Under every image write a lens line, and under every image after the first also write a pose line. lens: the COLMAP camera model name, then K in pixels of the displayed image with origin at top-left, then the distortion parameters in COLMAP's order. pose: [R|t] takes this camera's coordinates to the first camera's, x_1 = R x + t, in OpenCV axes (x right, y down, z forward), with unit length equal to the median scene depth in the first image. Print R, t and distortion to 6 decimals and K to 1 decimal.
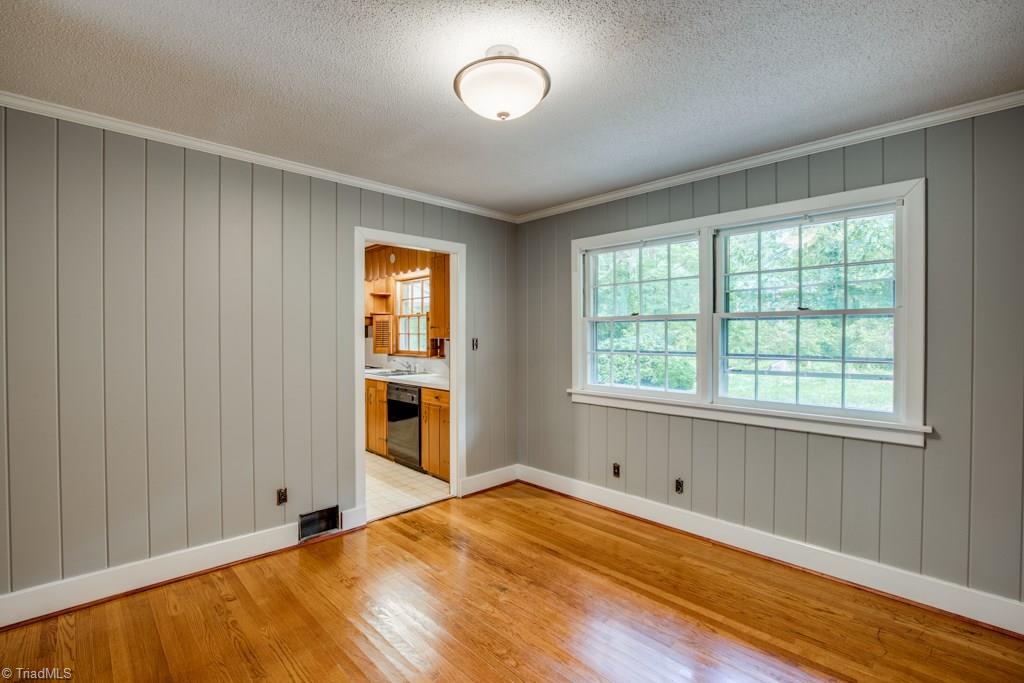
lens RADIAL K [[468.7, 0, 511.4], [0, 468.7, 345.3], [0, 0, 1]] dist [-0.030246, 0.003284]
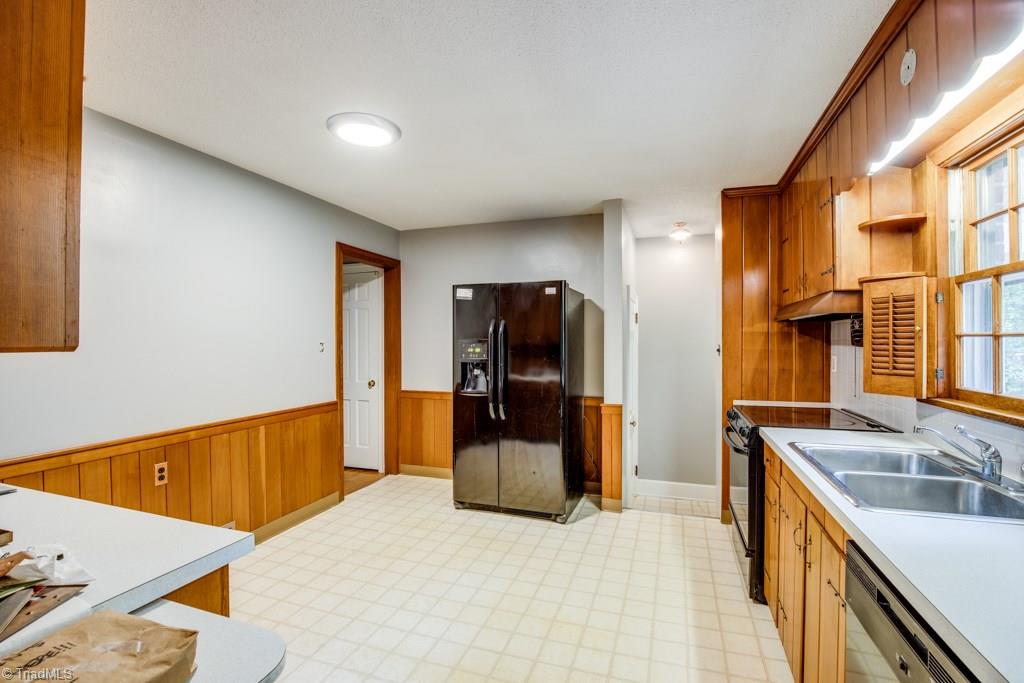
lens RADIAL K [[468.7, 0, 516.7], [0, 468.7, 342.6], [0, 0, 1]] dist [-0.030246, 0.003284]
pose [[0.469712, 0.005143, -0.882804, -0.111937], [-0.018662, 0.999817, -0.004105, -0.013269], [0.882622, 0.018403, 0.469723, 0.607291]]
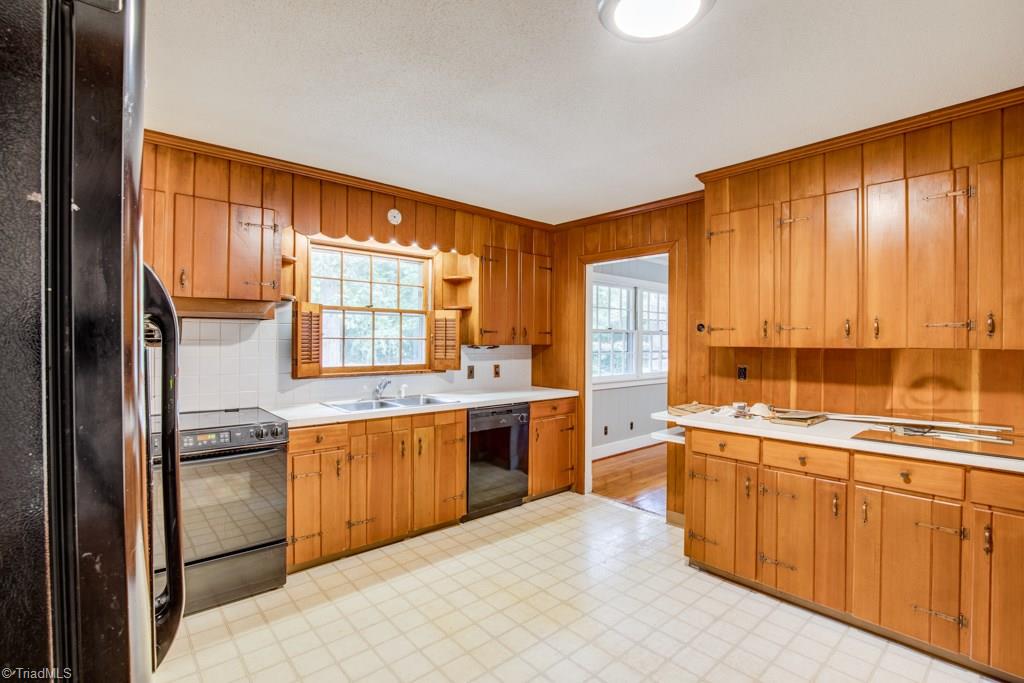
lens RADIAL K [[468.7, 0, 518.7], [0, 468.7, 344.0], [0, 0, 1]] dist [-0.030246, 0.003284]
pose [[0.044505, -0.012101, 0.998936, -0.796192], [0.014265, 0.999832, 0.011476, -0.020476], [-0.998907, 0.013739, 0.044670, 0.743815]]
